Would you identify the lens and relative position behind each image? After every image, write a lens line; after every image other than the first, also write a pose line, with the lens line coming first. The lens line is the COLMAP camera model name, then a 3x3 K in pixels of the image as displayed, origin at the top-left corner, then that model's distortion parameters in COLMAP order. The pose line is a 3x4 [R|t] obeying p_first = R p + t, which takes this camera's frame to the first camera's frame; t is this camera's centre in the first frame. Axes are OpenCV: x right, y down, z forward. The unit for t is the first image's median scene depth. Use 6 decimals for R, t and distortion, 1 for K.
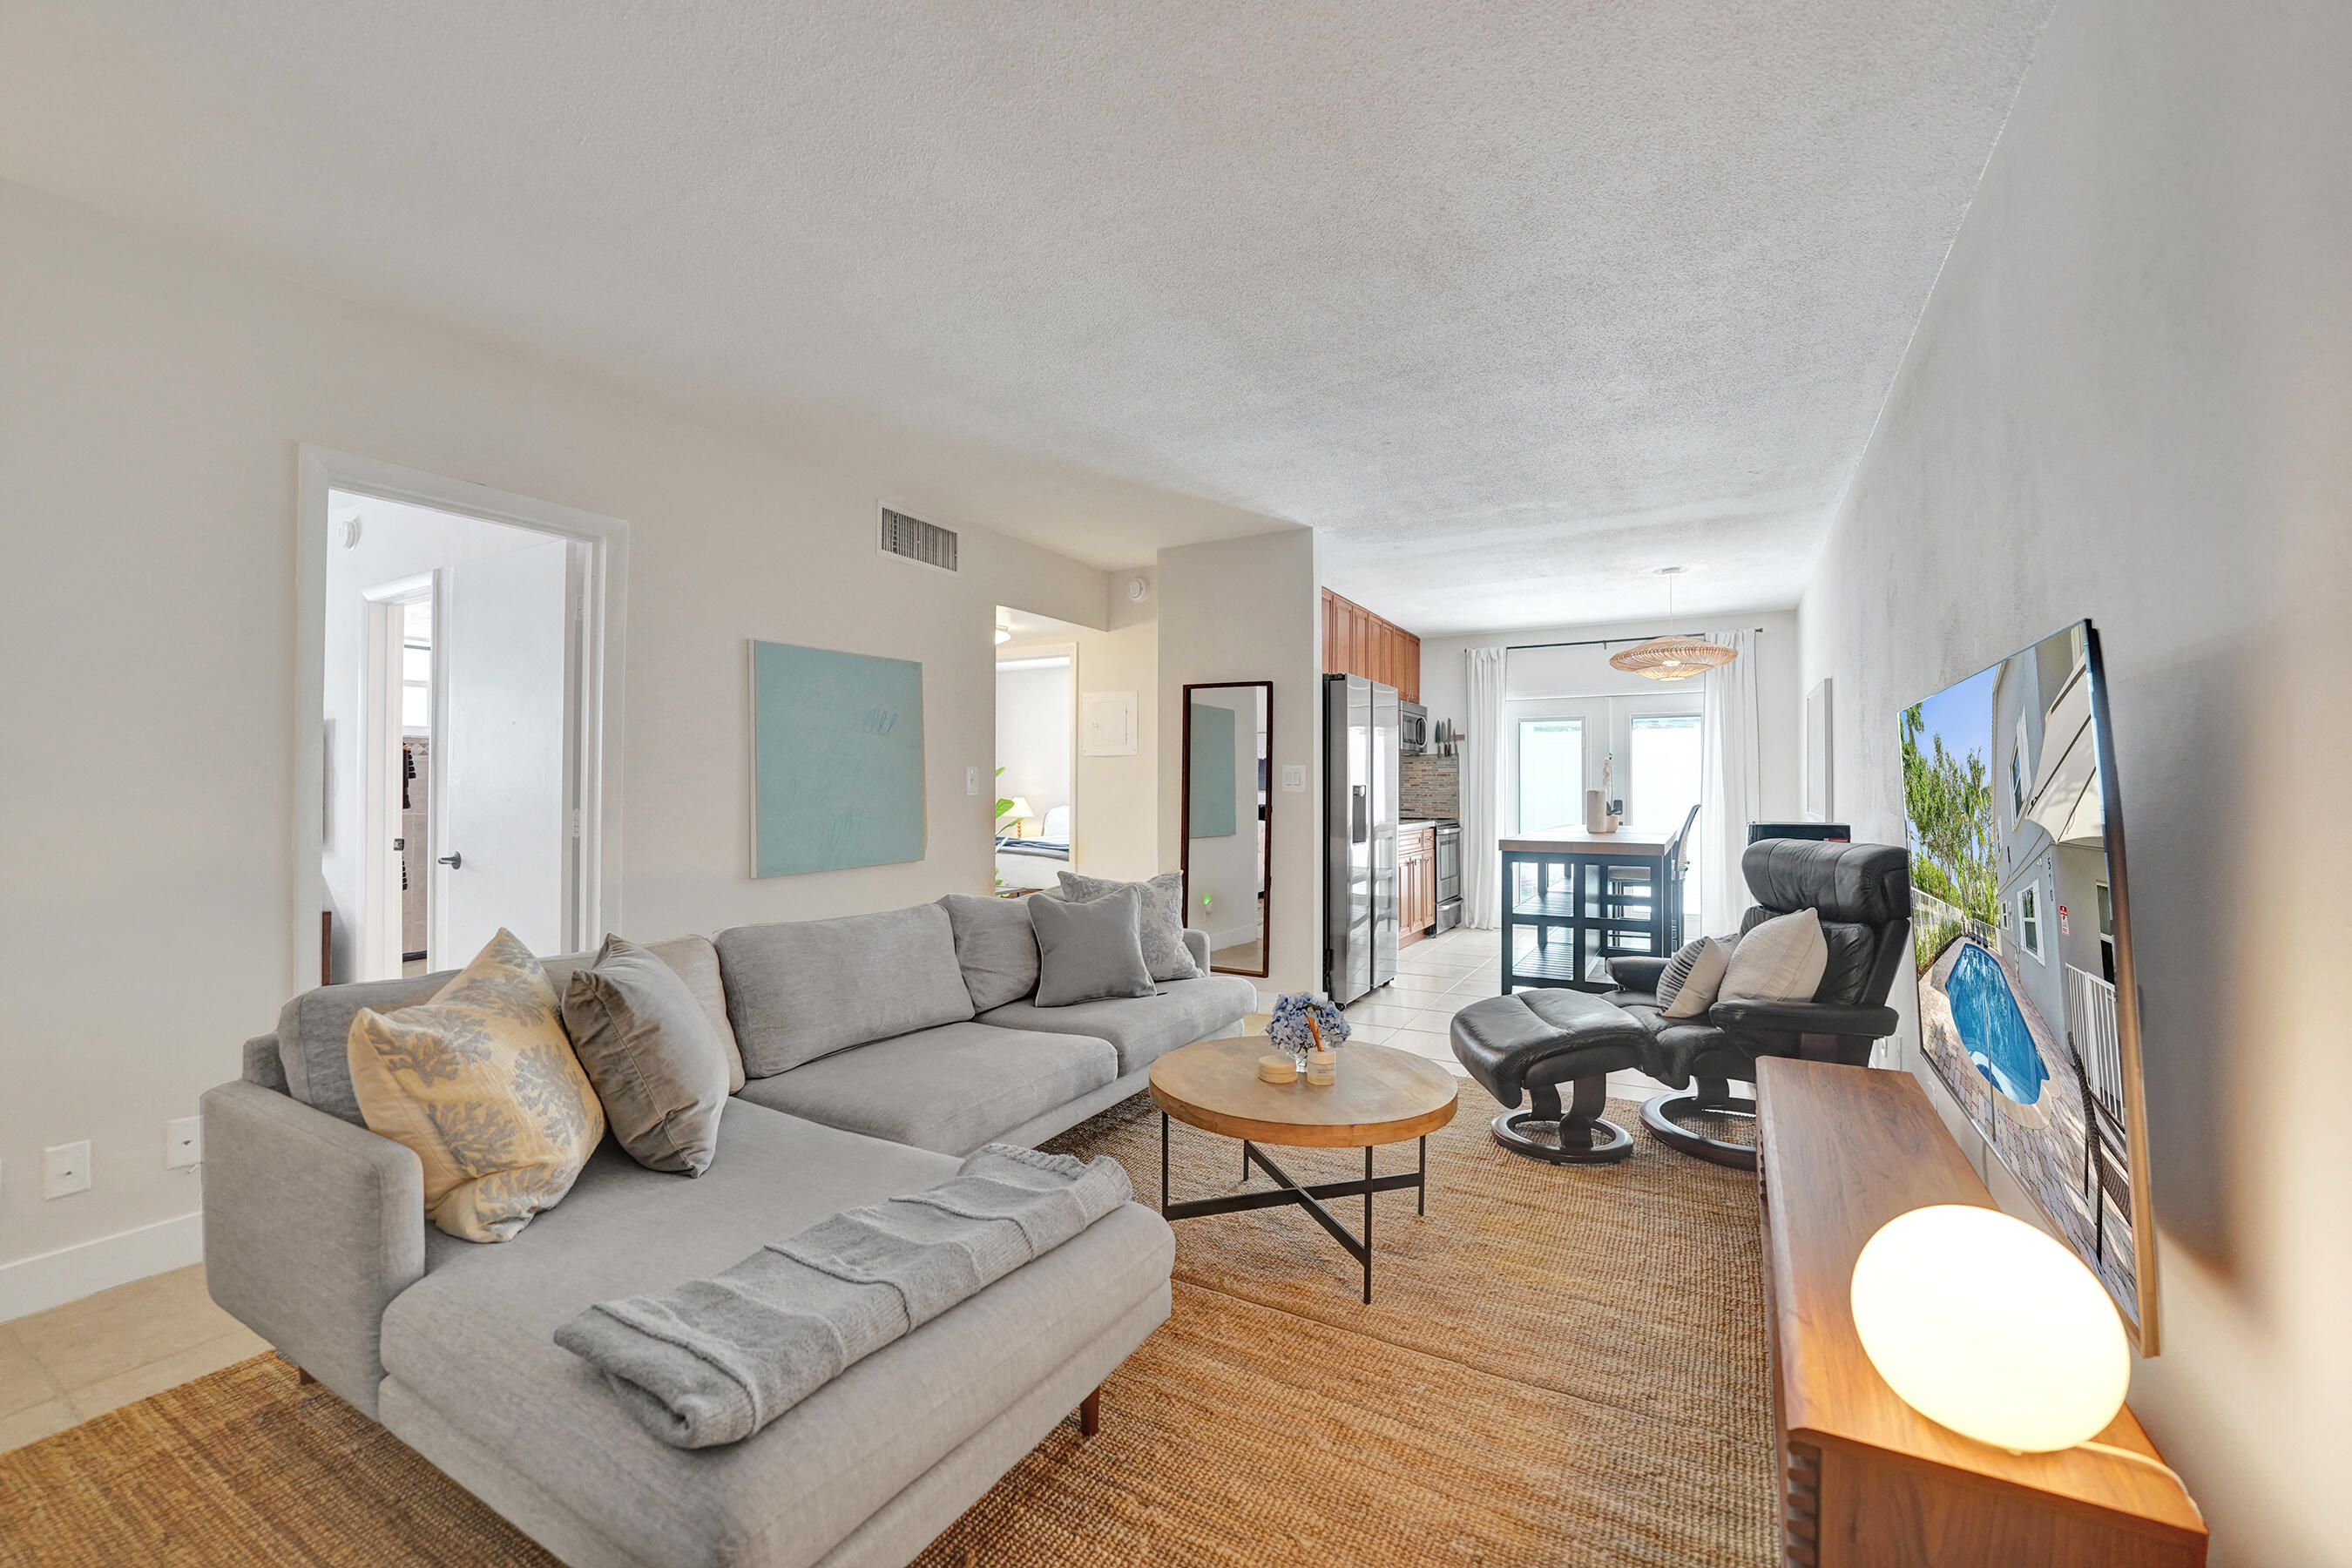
lens RADIAL K [[962.0, 0, 1162.6], [0, 962.0, 785.0], [0, 0, 1]] dist [-0.027961, 0.003054]
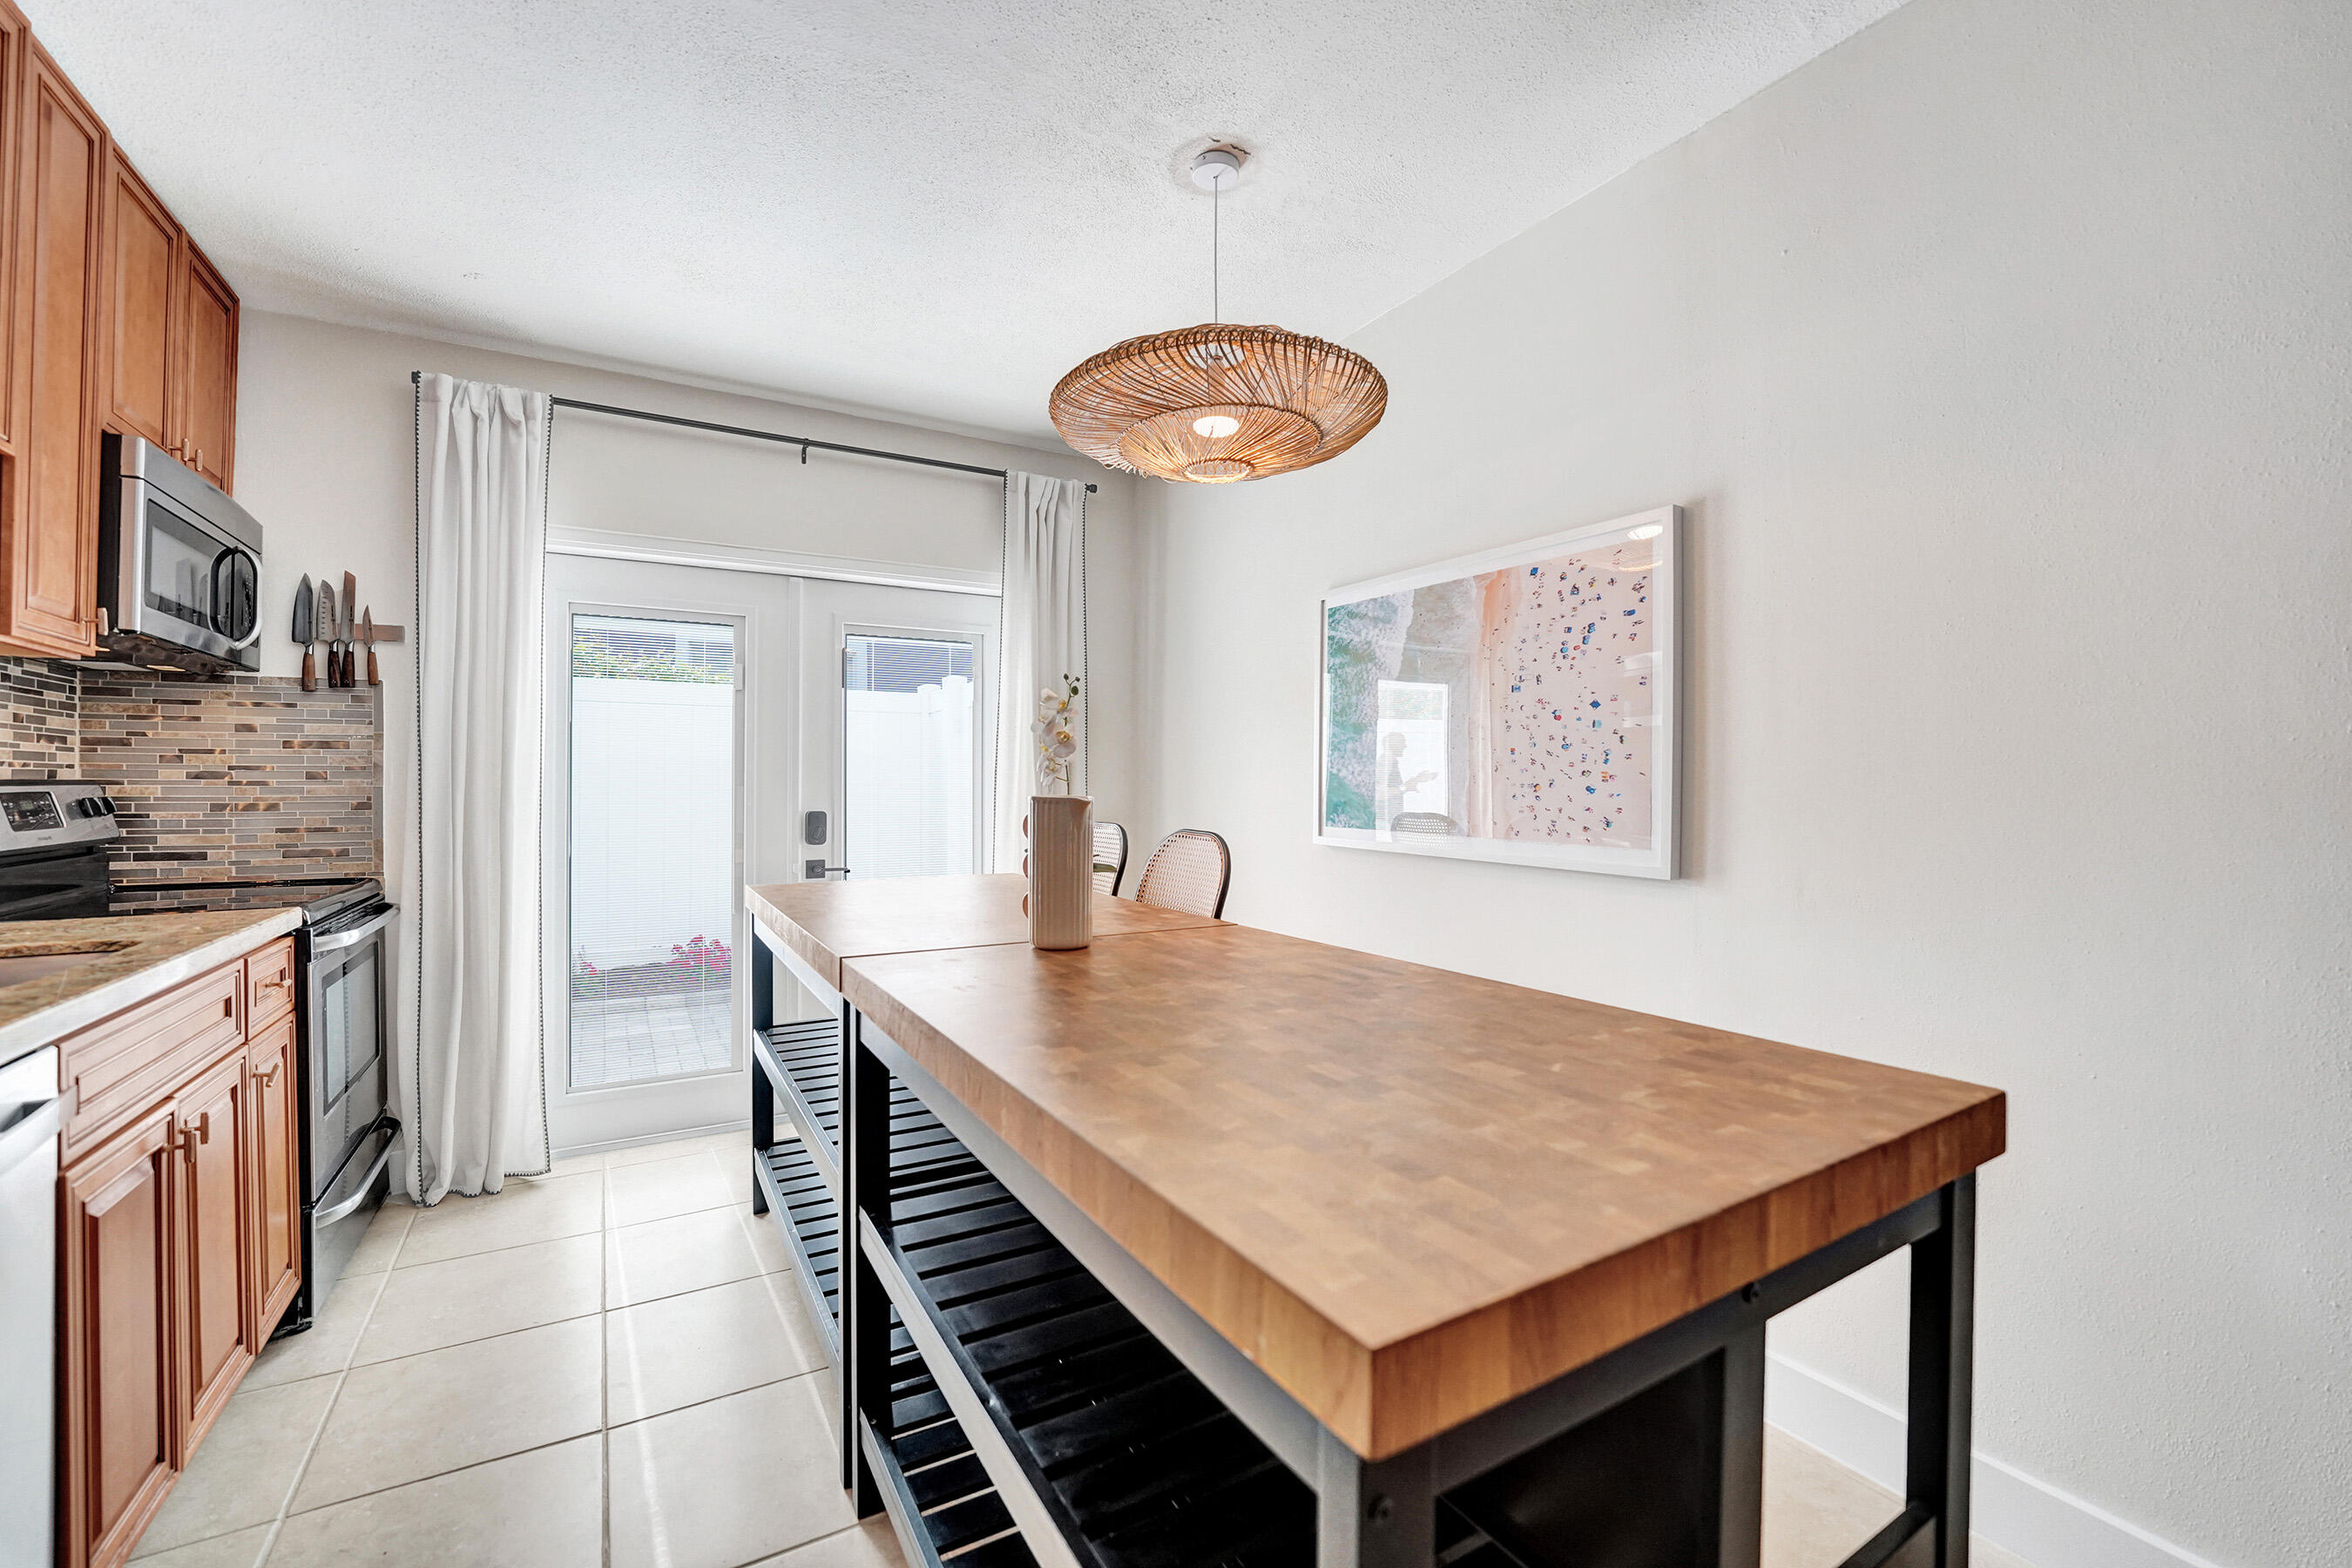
lens RADIAL K [[962.0, 0, 1157.7], [0, 962.0, 776.7], [0, 0, 1]] dist [-0.027961, 0.003054]
pose [[0.498420, 0.010188, 0.866876, 0.456729], [-0.008307, 0.999941, -0.006975, 0.001509], [-0.866896, -0.003725, 0.498475, 1.734276]]
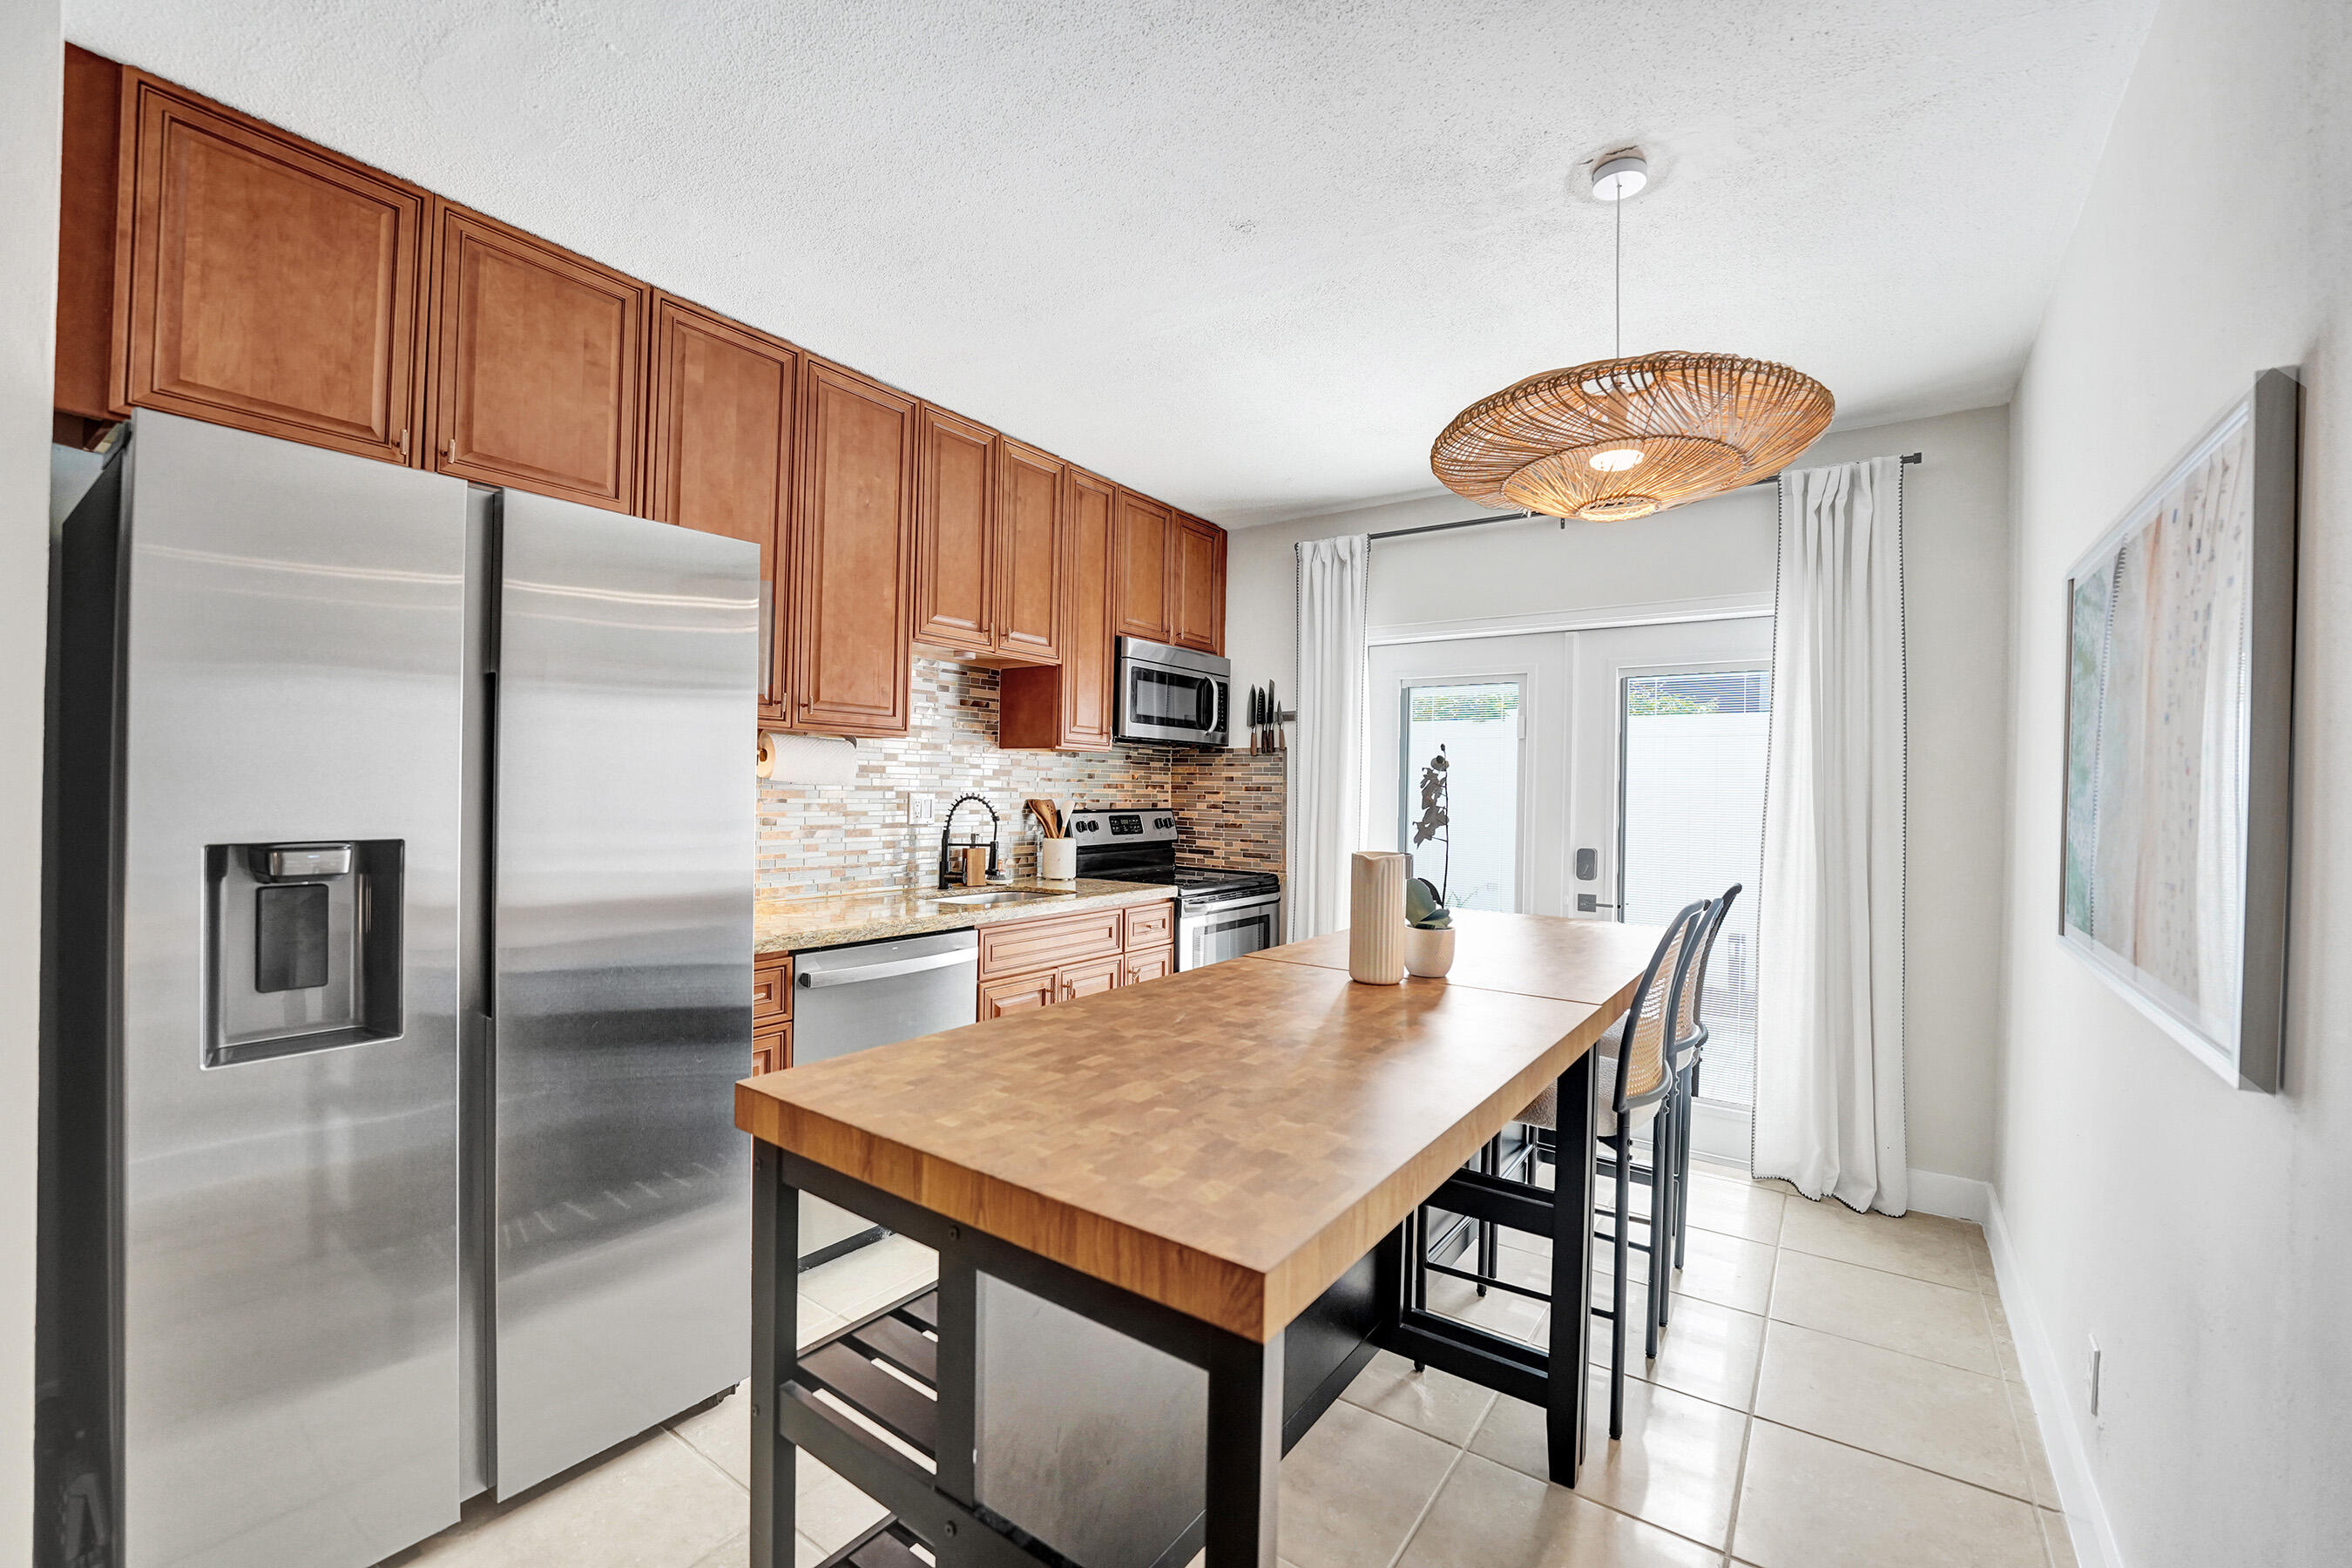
lens RADIAL K [[962.0, 0, 1166.2], [0, 962.0, 786.9], [0, 0, 1]] dist [-0.027961, 0.003054]
pose [[0.994716, 0.020933, -0.100513, 0.857561], [-0.020398, 0.999772, 0.006344, -0.039610], [0.100622, -0.004260, 0.994916, 1.374513]]
